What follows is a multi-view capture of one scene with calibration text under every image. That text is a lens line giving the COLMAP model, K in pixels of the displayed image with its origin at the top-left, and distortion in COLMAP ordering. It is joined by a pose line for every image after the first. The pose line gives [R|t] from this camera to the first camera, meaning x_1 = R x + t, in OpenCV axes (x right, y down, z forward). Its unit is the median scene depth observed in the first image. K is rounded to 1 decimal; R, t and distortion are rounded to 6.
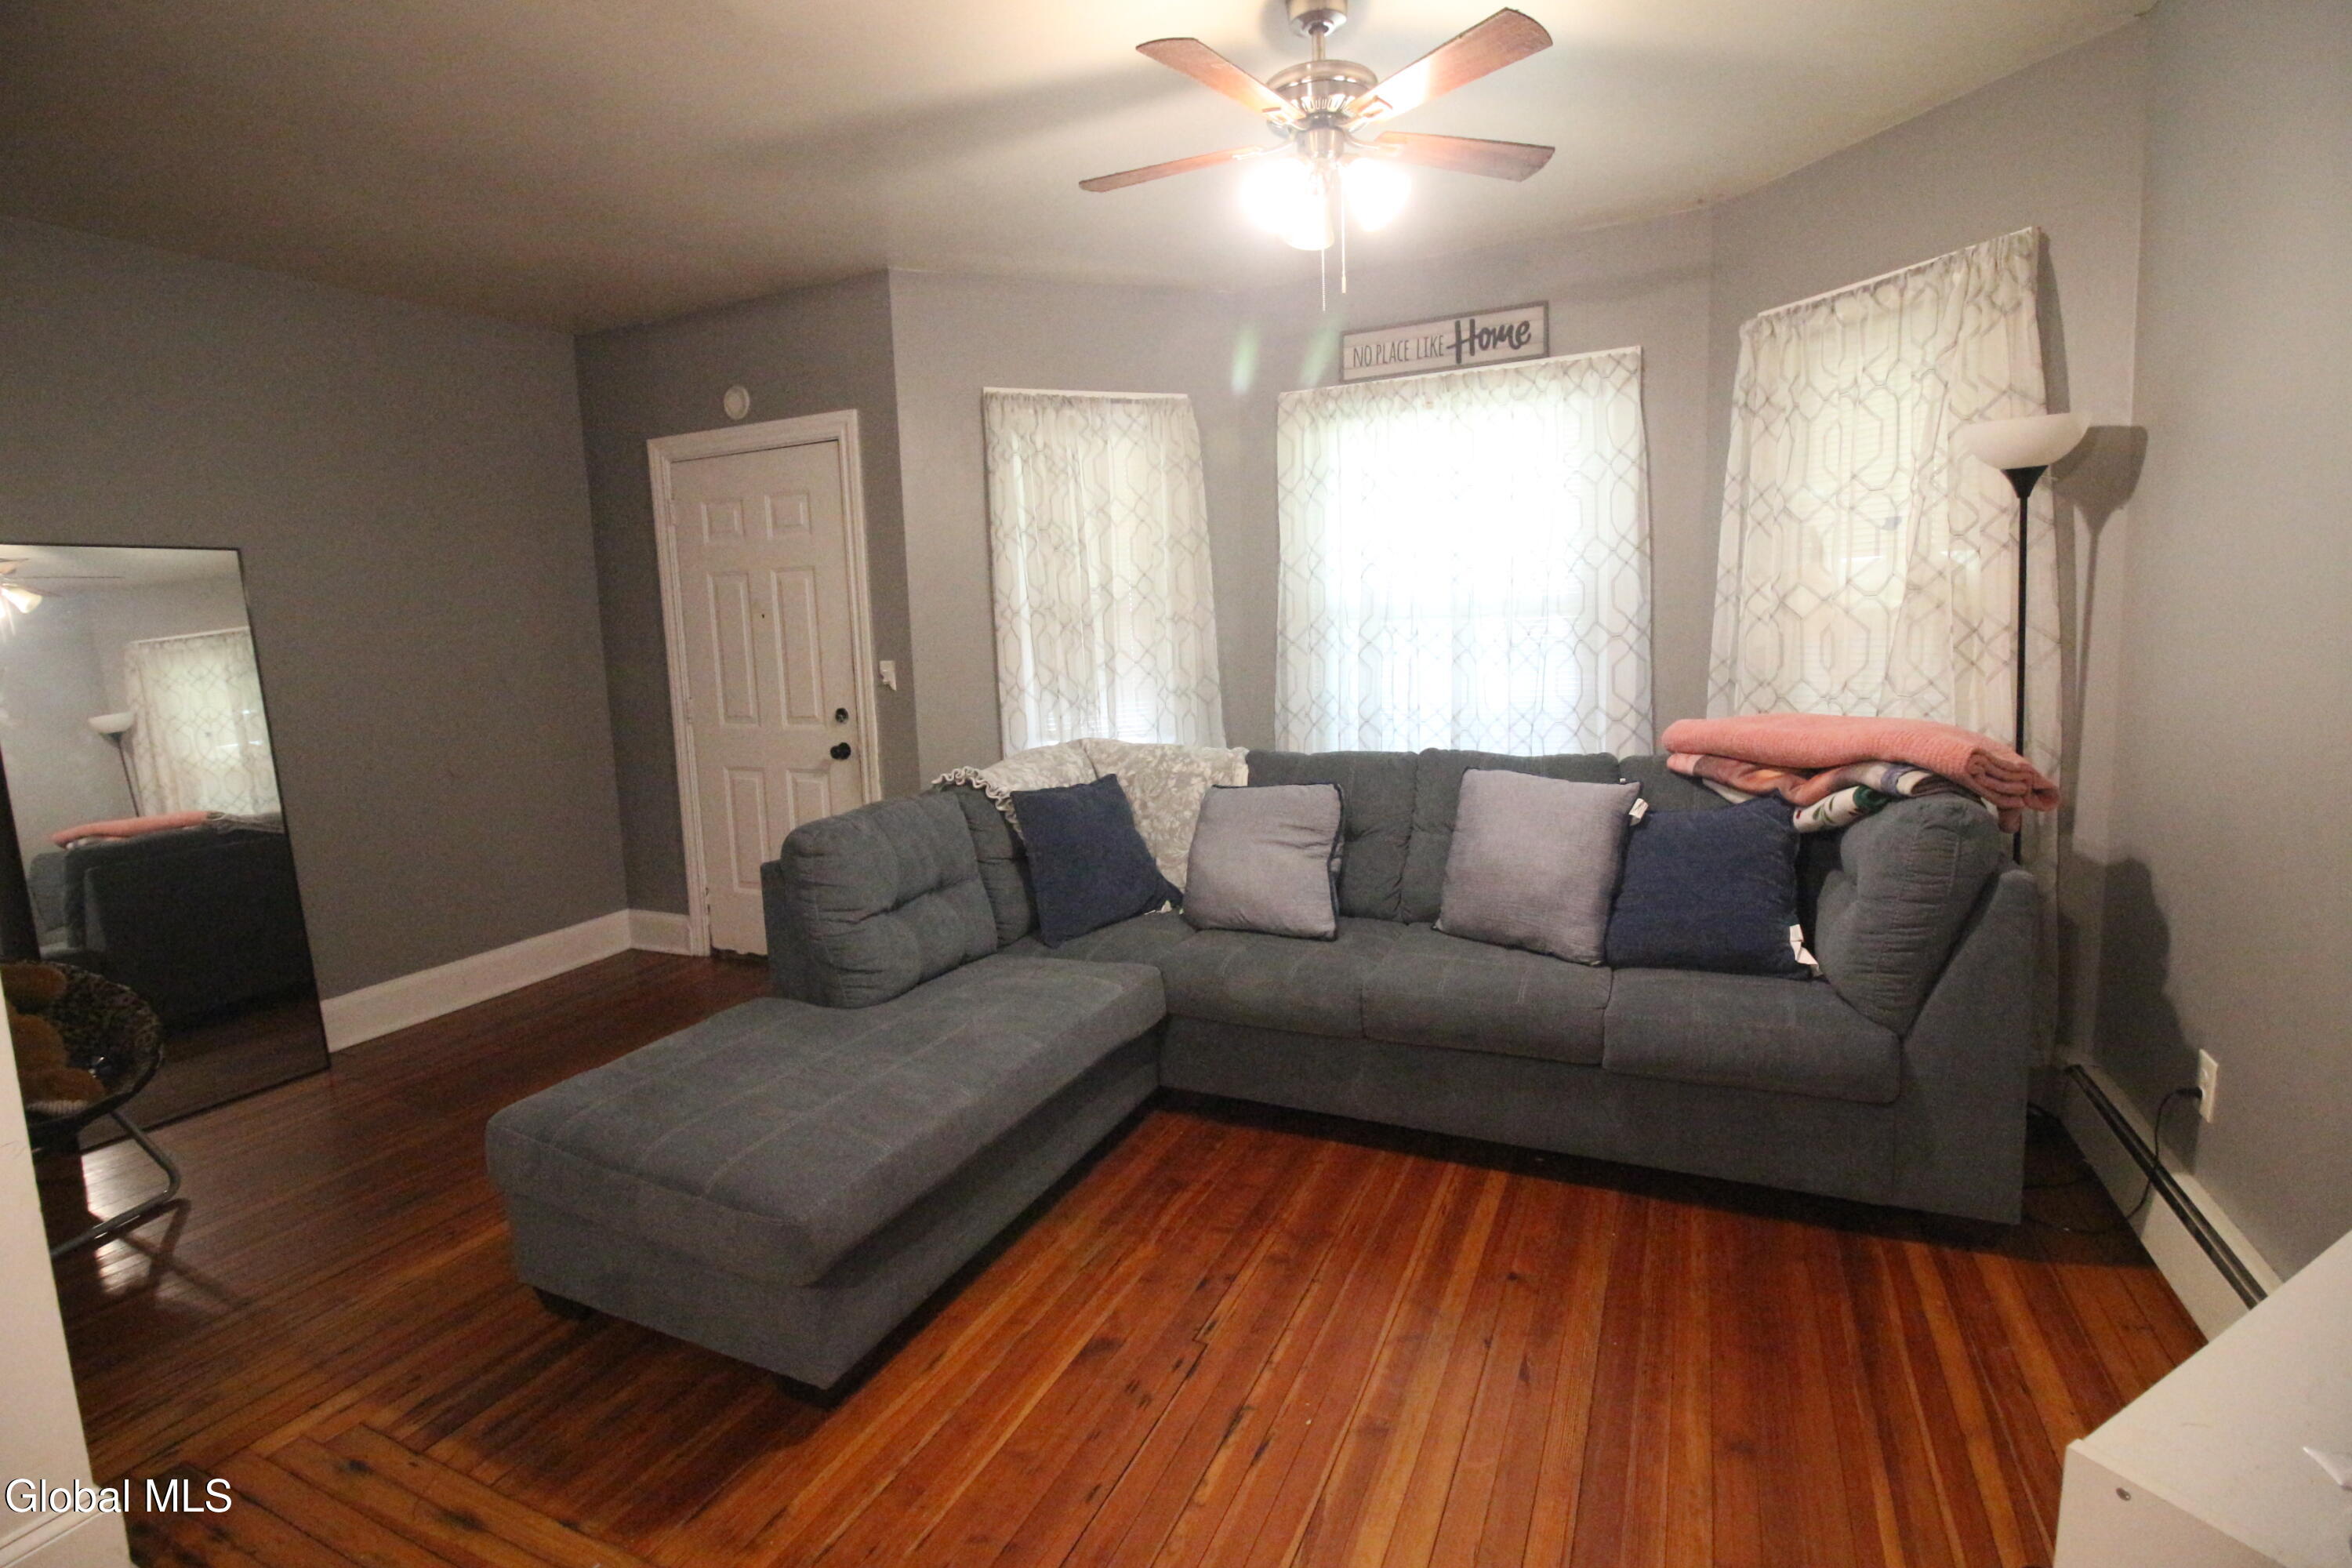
lens RADIAL K [[1077.8, 0, 1169.4], [0, 1077.8, 749.2], [0, 0, 1]] dist [0.001658, -0.013785]
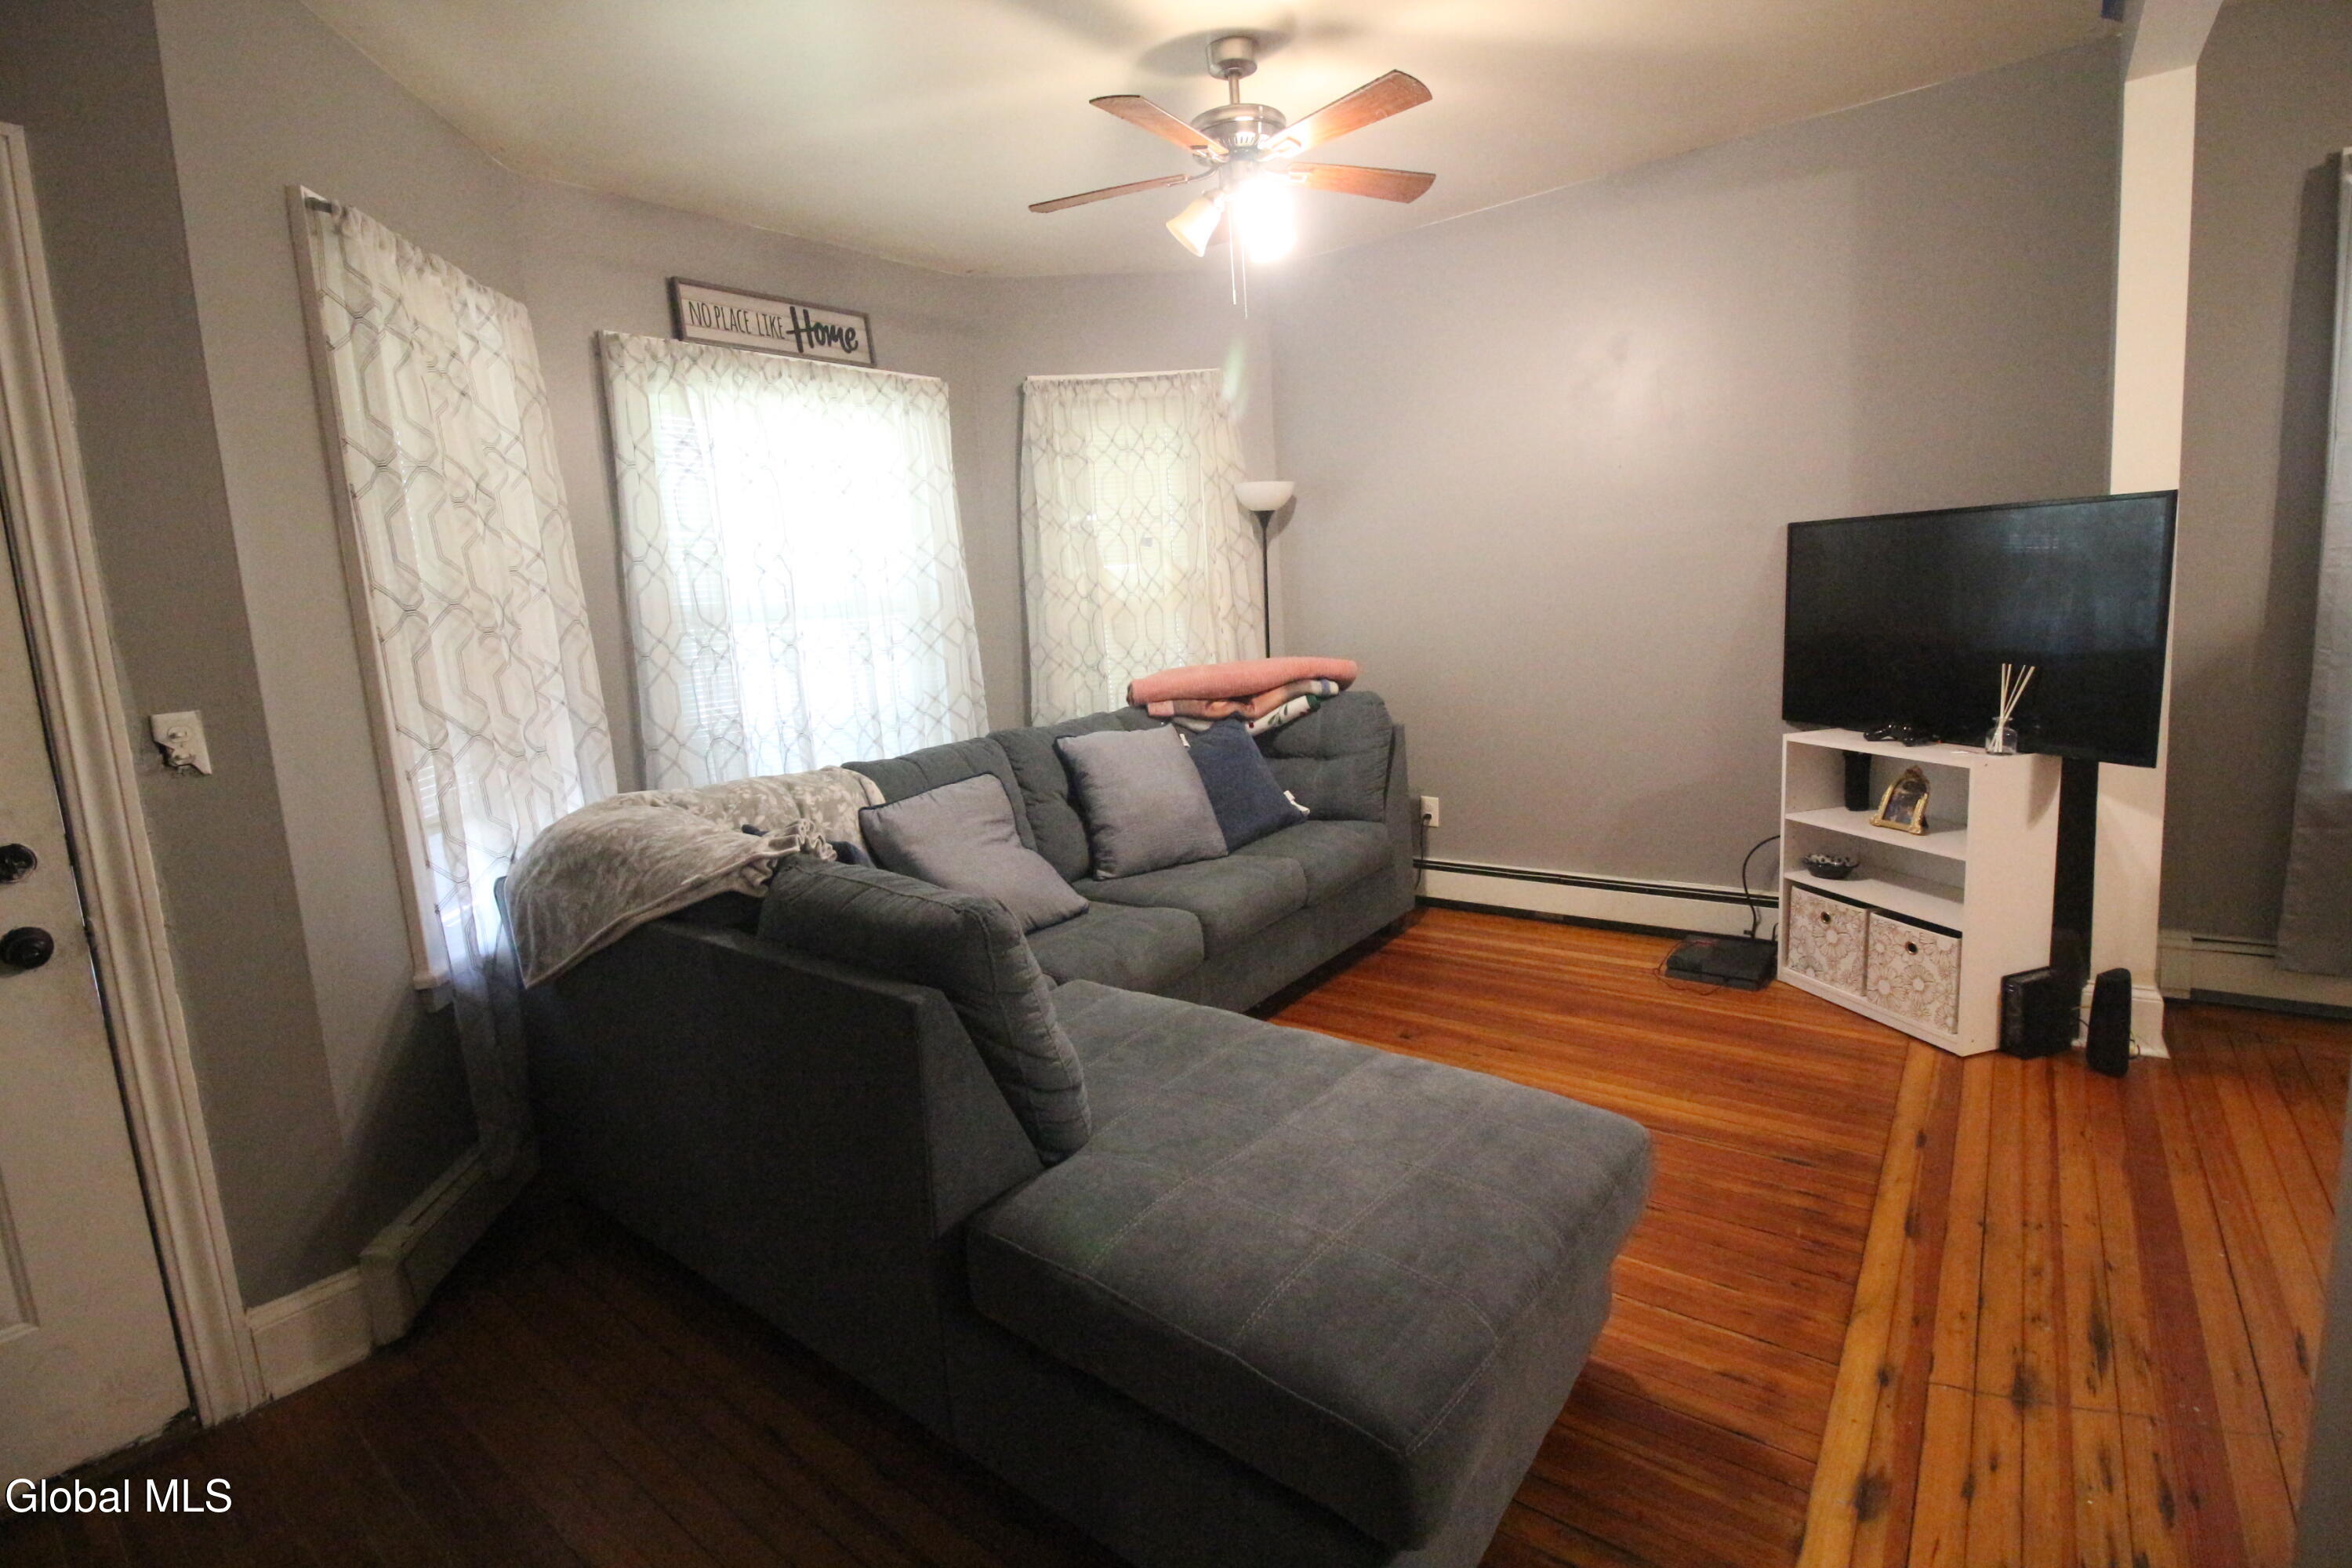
lens RADIAL K [[1077.8, 0, 1169.4], [0, 1077.8, 749.2], [0, 0, 1]] dist [0.001658, -0.013785]
pose [[0.223724, -0.115565, 0.967777, -0.660740], [0.173830, 0.981757, 0.077049, -0.031174], [-0.959026, 0.150991, 0.239731, 0.542175]]
